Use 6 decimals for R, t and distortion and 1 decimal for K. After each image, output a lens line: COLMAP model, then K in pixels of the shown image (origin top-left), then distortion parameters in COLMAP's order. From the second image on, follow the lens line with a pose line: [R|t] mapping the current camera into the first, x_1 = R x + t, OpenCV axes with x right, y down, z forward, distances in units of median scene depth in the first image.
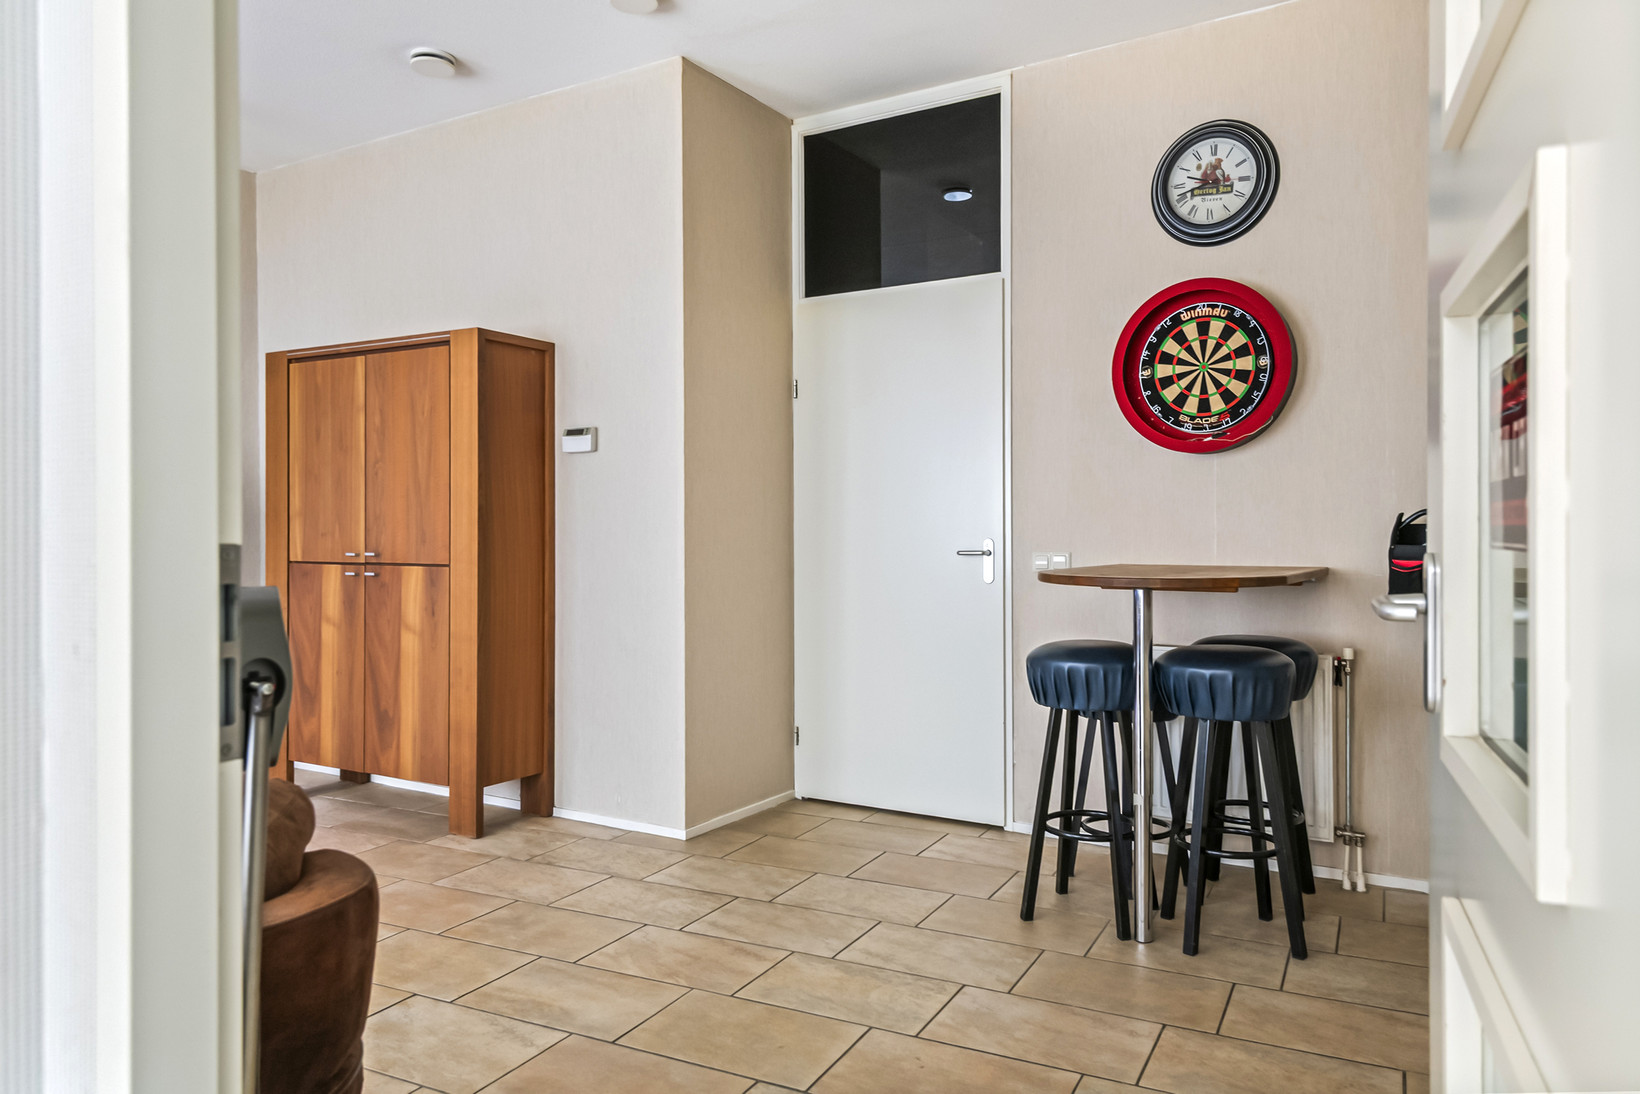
lens RADIAL K [[1109.4, 0, 833.9], [0, 1109.4, 535.6], [0, 0, 1]] dist [0.032105, -0.002633]
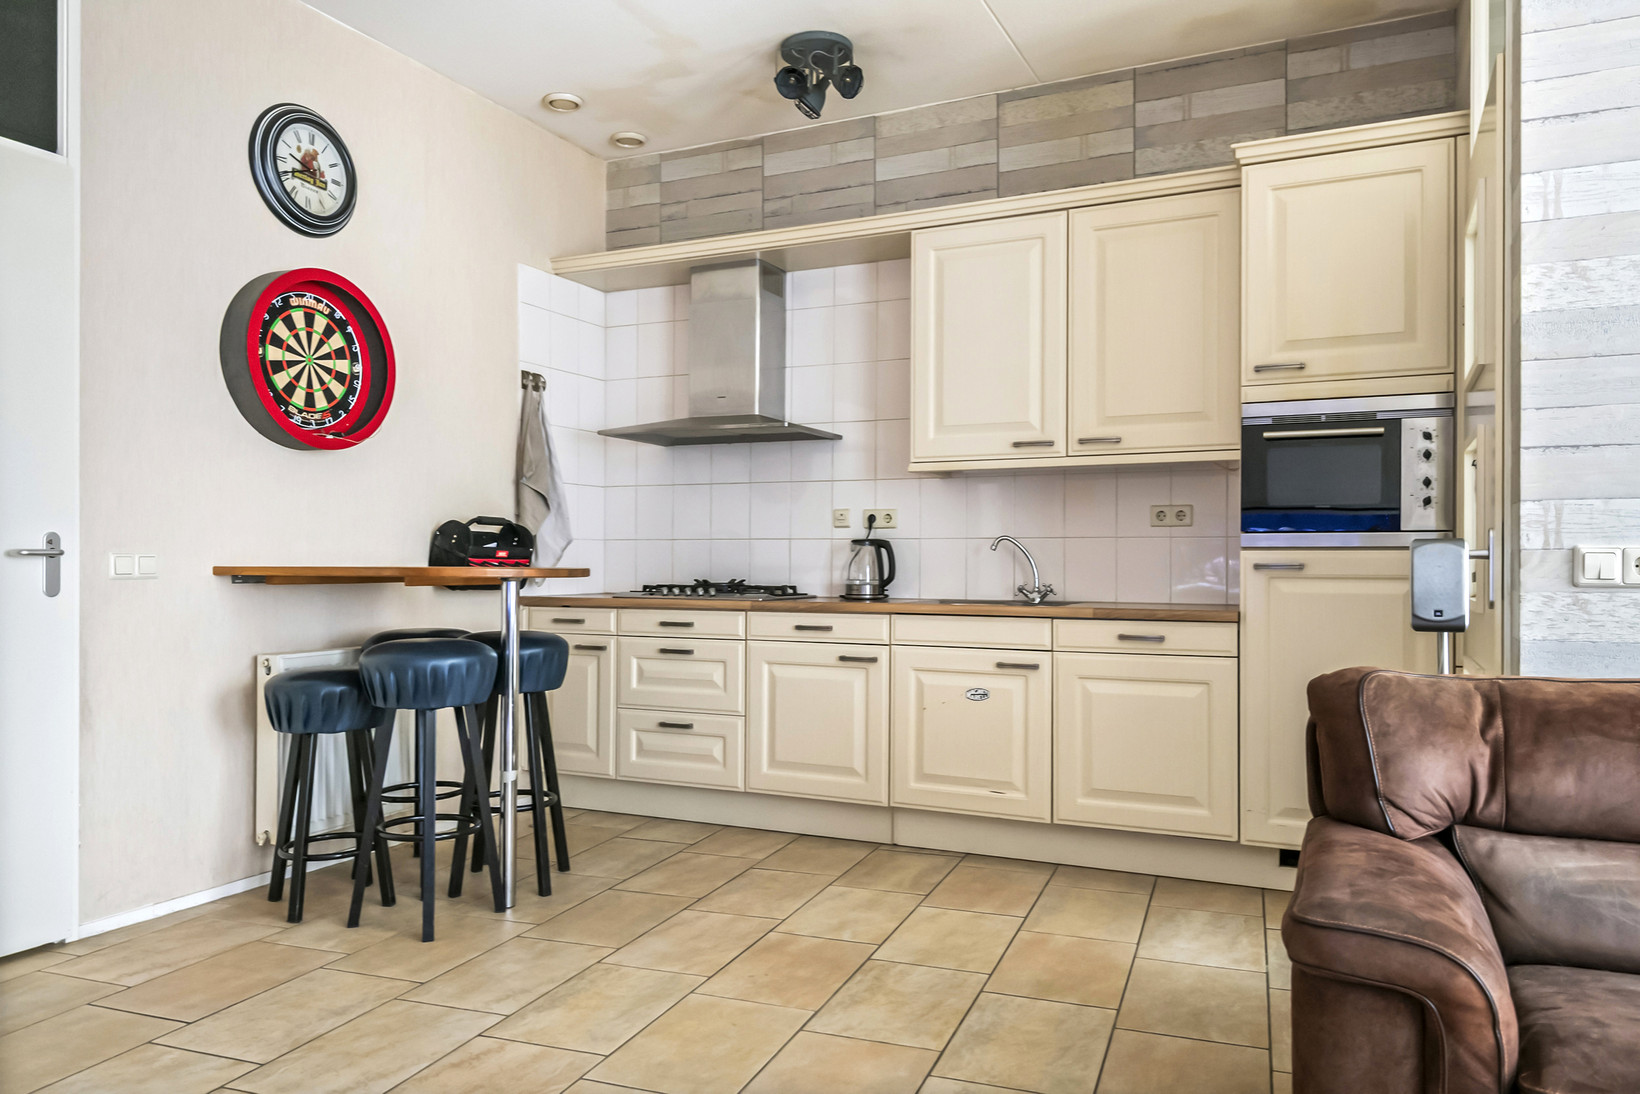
lens RADIAL K [[1149.5, 0, 829.9], [0, 1149.5, 558.3], [0, 0, 1]] dist [0.018653, -0.001974]
pose [[-0.116356, 0.006411, 0.993187, -0.703310], [0.000282, 0.999979, -0.006422, 0.026379], [-0.993208, -0.000467, -0.116355, 0.662175]]
